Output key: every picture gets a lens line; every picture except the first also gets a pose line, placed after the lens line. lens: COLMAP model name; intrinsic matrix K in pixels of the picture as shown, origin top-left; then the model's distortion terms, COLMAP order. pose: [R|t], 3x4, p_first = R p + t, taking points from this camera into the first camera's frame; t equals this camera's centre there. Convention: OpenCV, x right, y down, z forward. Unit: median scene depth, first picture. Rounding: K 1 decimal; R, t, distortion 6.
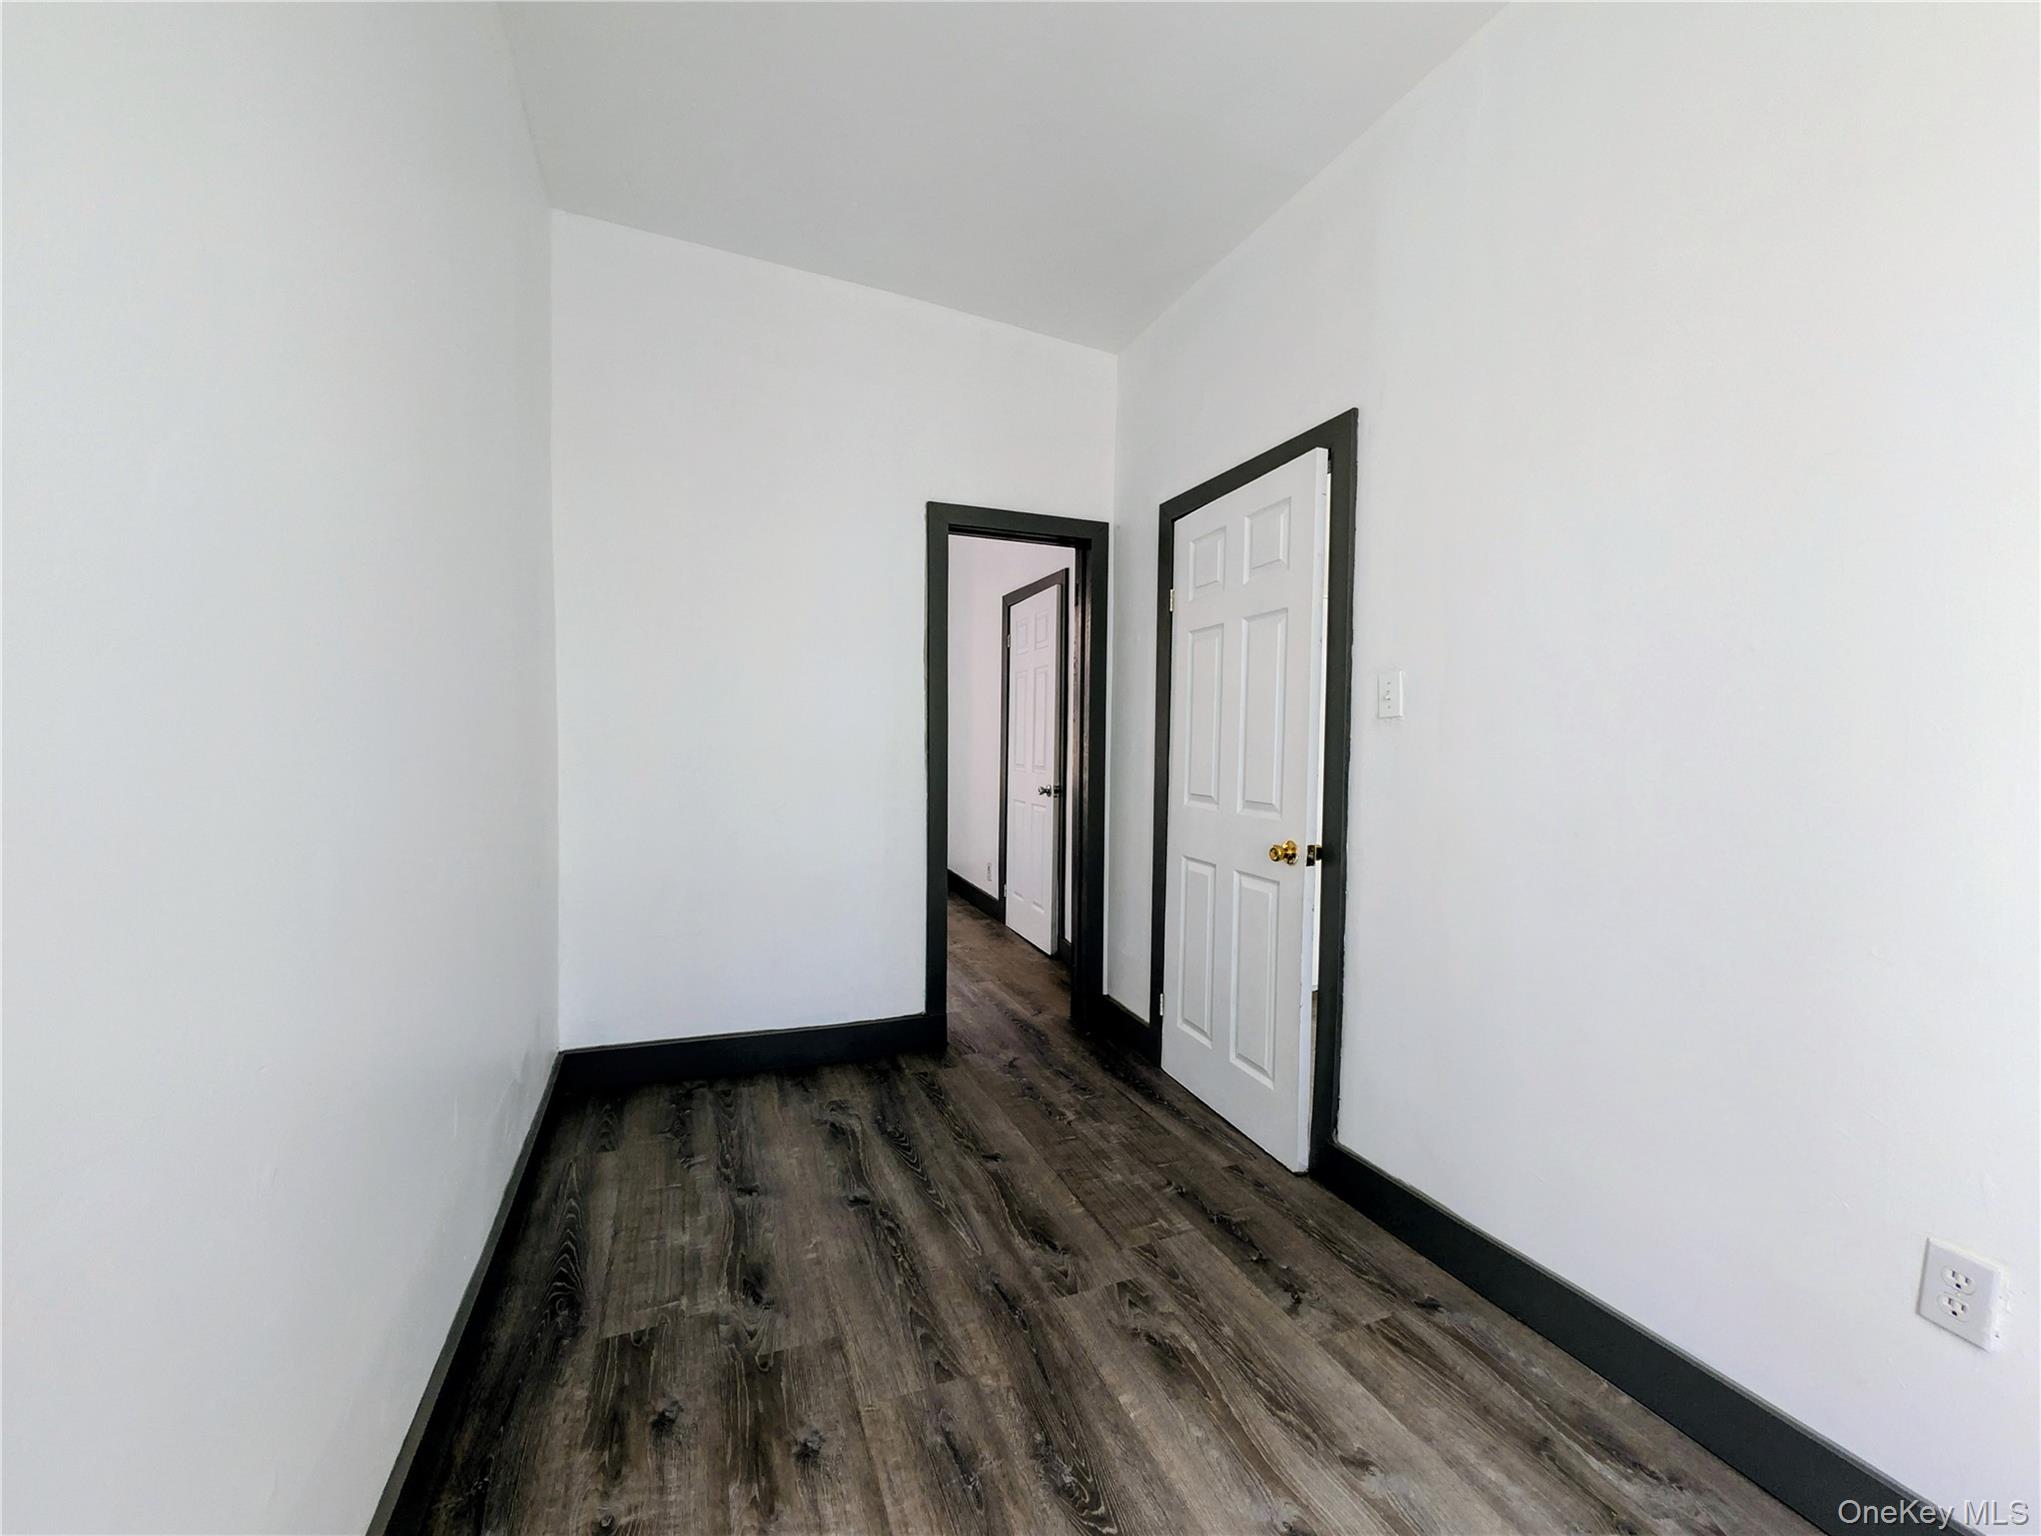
lens RADIAL K [[815.9, 0, 1028.6], [0, 815.9, 767.0], [0, 0, 1]] dist [-0.002543, 0.000687]
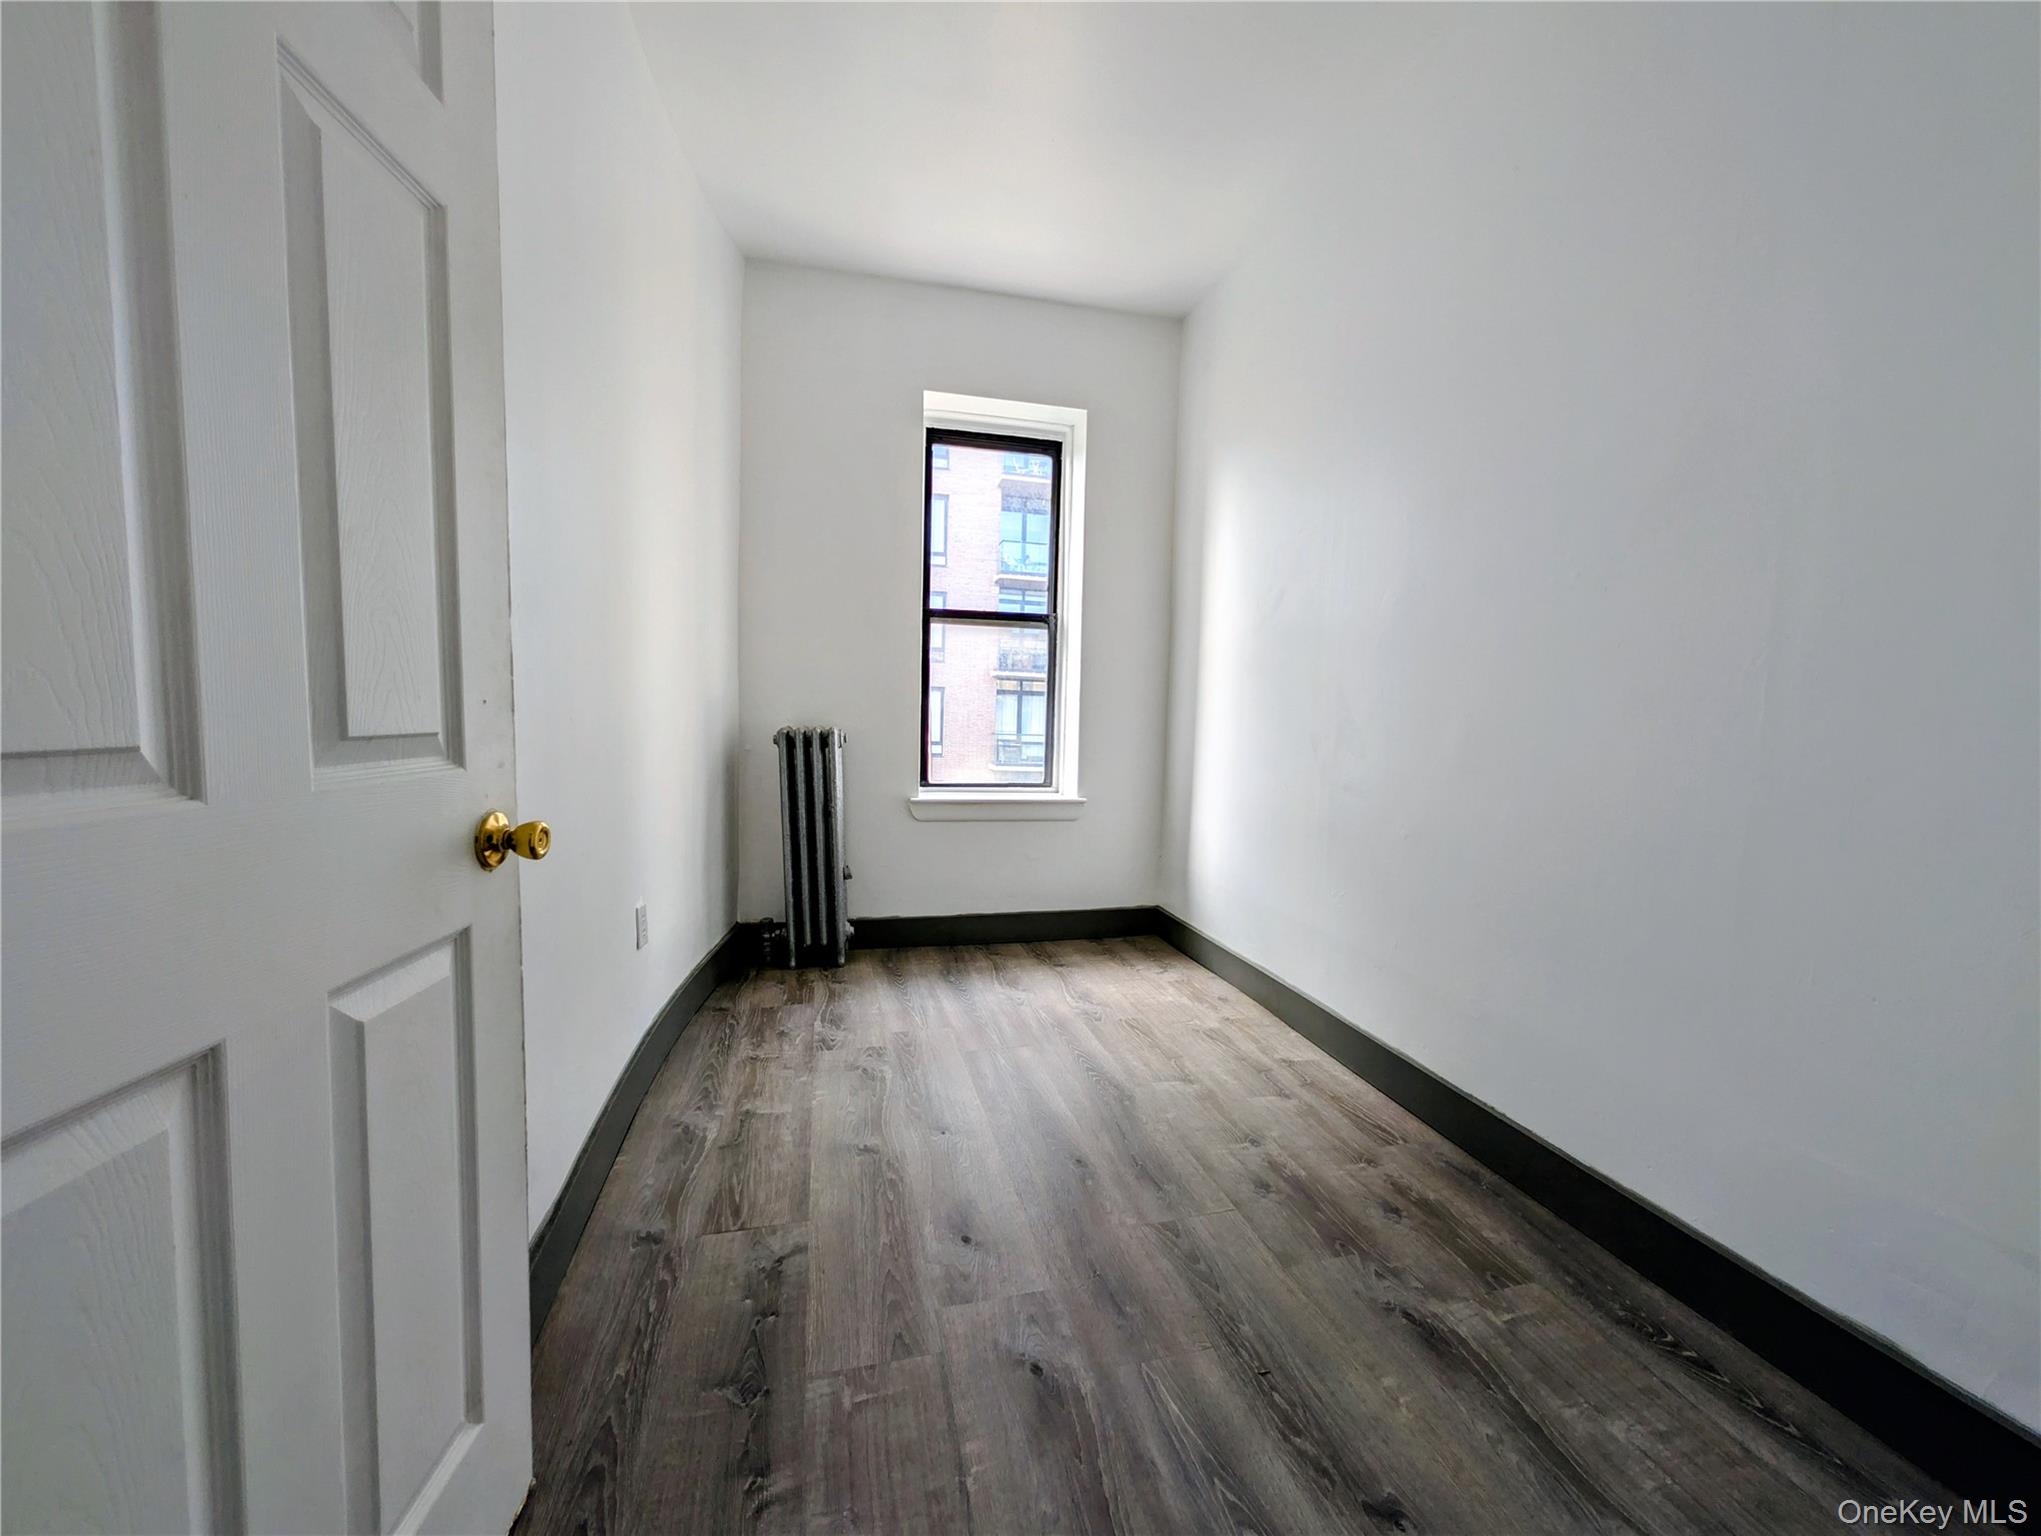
lens RADIAL K [[815.9, 0, 1028.6], [0, 815.9, 767.0], [0, 0, 1]] dist [-0.002543, 0.000687]
pose [[-0.986943, -0.046879, 0.154097, -0.051617], [-0.031005, 0.994110, 0.103848, 0.019987], [-0.158058, 0.097714, -0.982583, 1.870988]]
